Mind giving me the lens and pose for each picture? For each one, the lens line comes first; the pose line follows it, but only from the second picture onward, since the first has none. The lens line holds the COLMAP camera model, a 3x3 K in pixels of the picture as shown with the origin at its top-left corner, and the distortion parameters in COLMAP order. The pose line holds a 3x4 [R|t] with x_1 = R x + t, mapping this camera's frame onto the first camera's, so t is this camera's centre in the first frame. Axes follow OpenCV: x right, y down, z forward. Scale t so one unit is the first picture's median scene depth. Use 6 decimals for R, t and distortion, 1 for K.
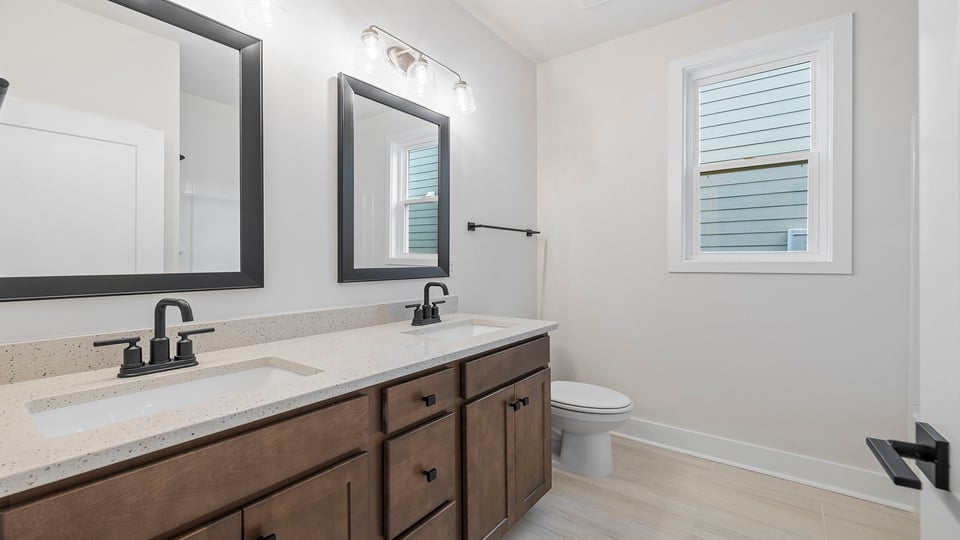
lens RADIAL K [[414.2, 0, 469.8], [0, 414.2, 267.6], [0, 0, 1]] dist [0.005307, 0.000459]
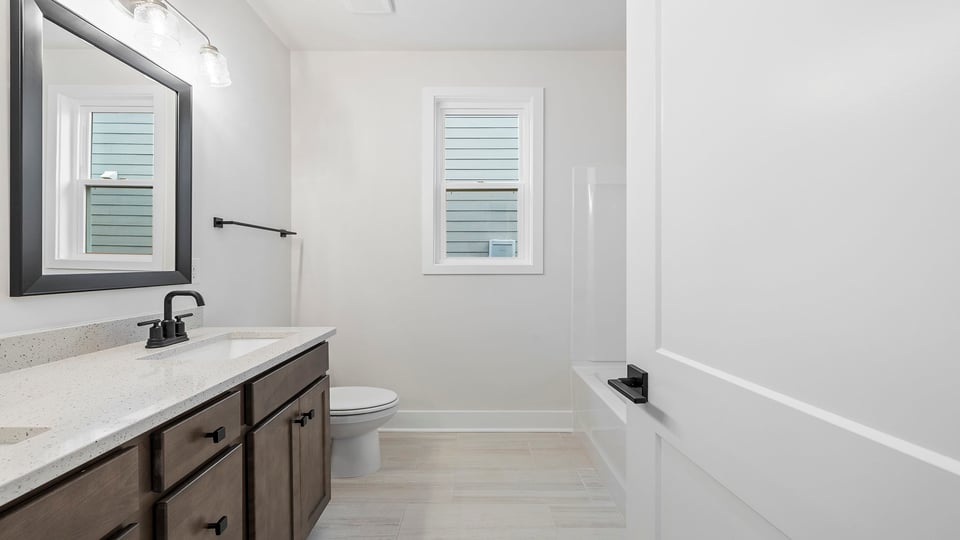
lens RADIAL K [[414.2, 0, 475.6], [0, 414.2, 272.3], [0, 0, 1]] dist [0.005307, 0.000459]
pose [[0.796972, -0.010445, 0.603926, -0.109948], [0.008468, 0.999945, 0.006119, 0.000012], [-0.603957, 0.000237, 0.797017, 0.025481]]
